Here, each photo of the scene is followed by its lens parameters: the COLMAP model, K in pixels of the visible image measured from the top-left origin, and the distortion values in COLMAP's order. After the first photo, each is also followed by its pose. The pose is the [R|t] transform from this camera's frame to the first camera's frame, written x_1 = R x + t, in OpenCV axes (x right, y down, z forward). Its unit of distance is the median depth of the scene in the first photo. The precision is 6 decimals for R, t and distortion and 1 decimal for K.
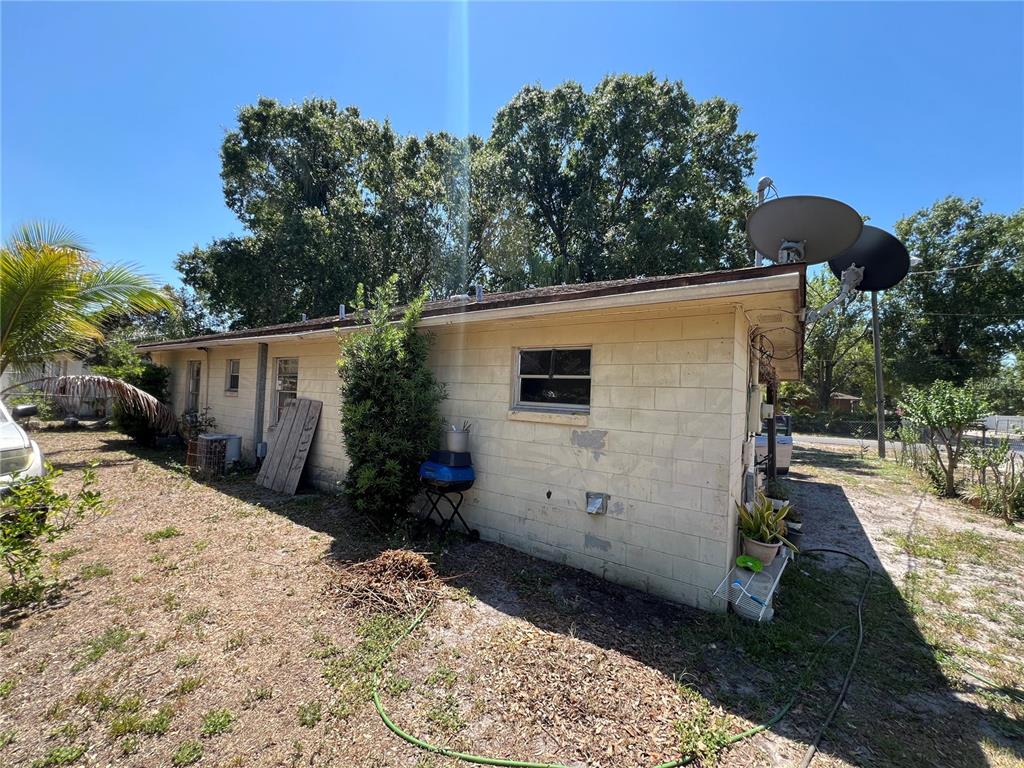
lens RADIAL K [[408.4, 0, 514.1], [0, 408.4, 383.9], [0, 0, 1]] dist [0.006088, 0.000243]
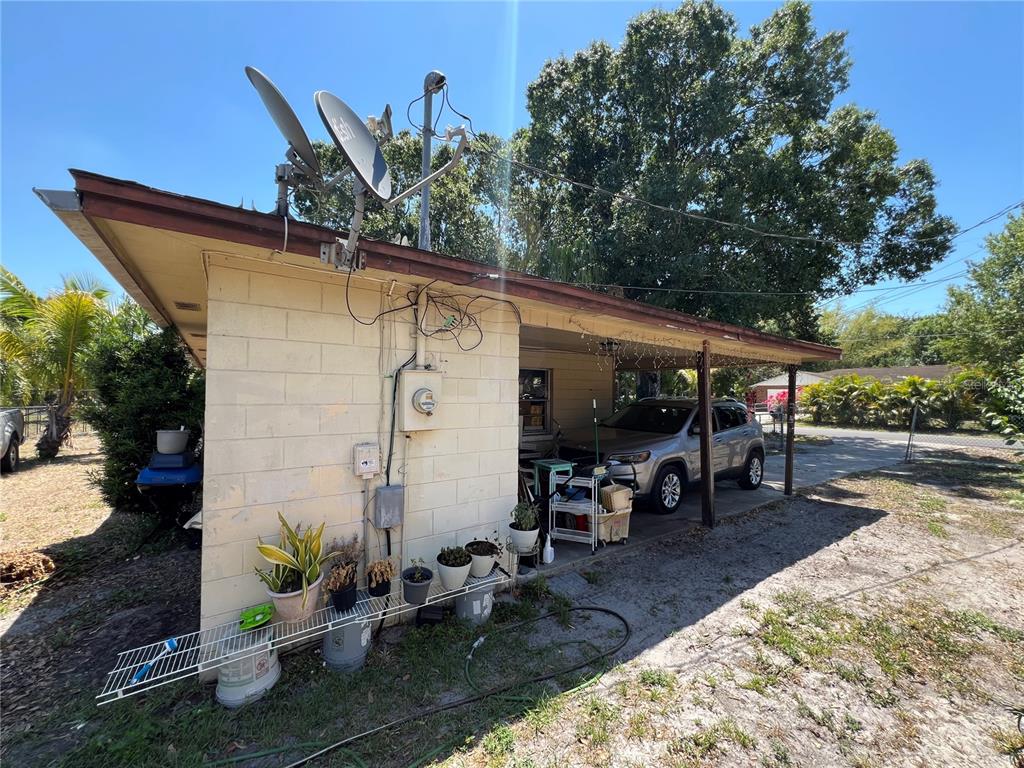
lens RADIAL K [[409.3, 0, 512.9], [0, 409.3, 381.7], [0, 0, 1]] dist [0.001168, 0.000547]
pose [[0.942410, -0.043912, -0.331565, 0.430545], [0.040308, 0.999030, -0.017743, 0.026670], [0.332022, 0.003356, 0.943266, 0.174443]]
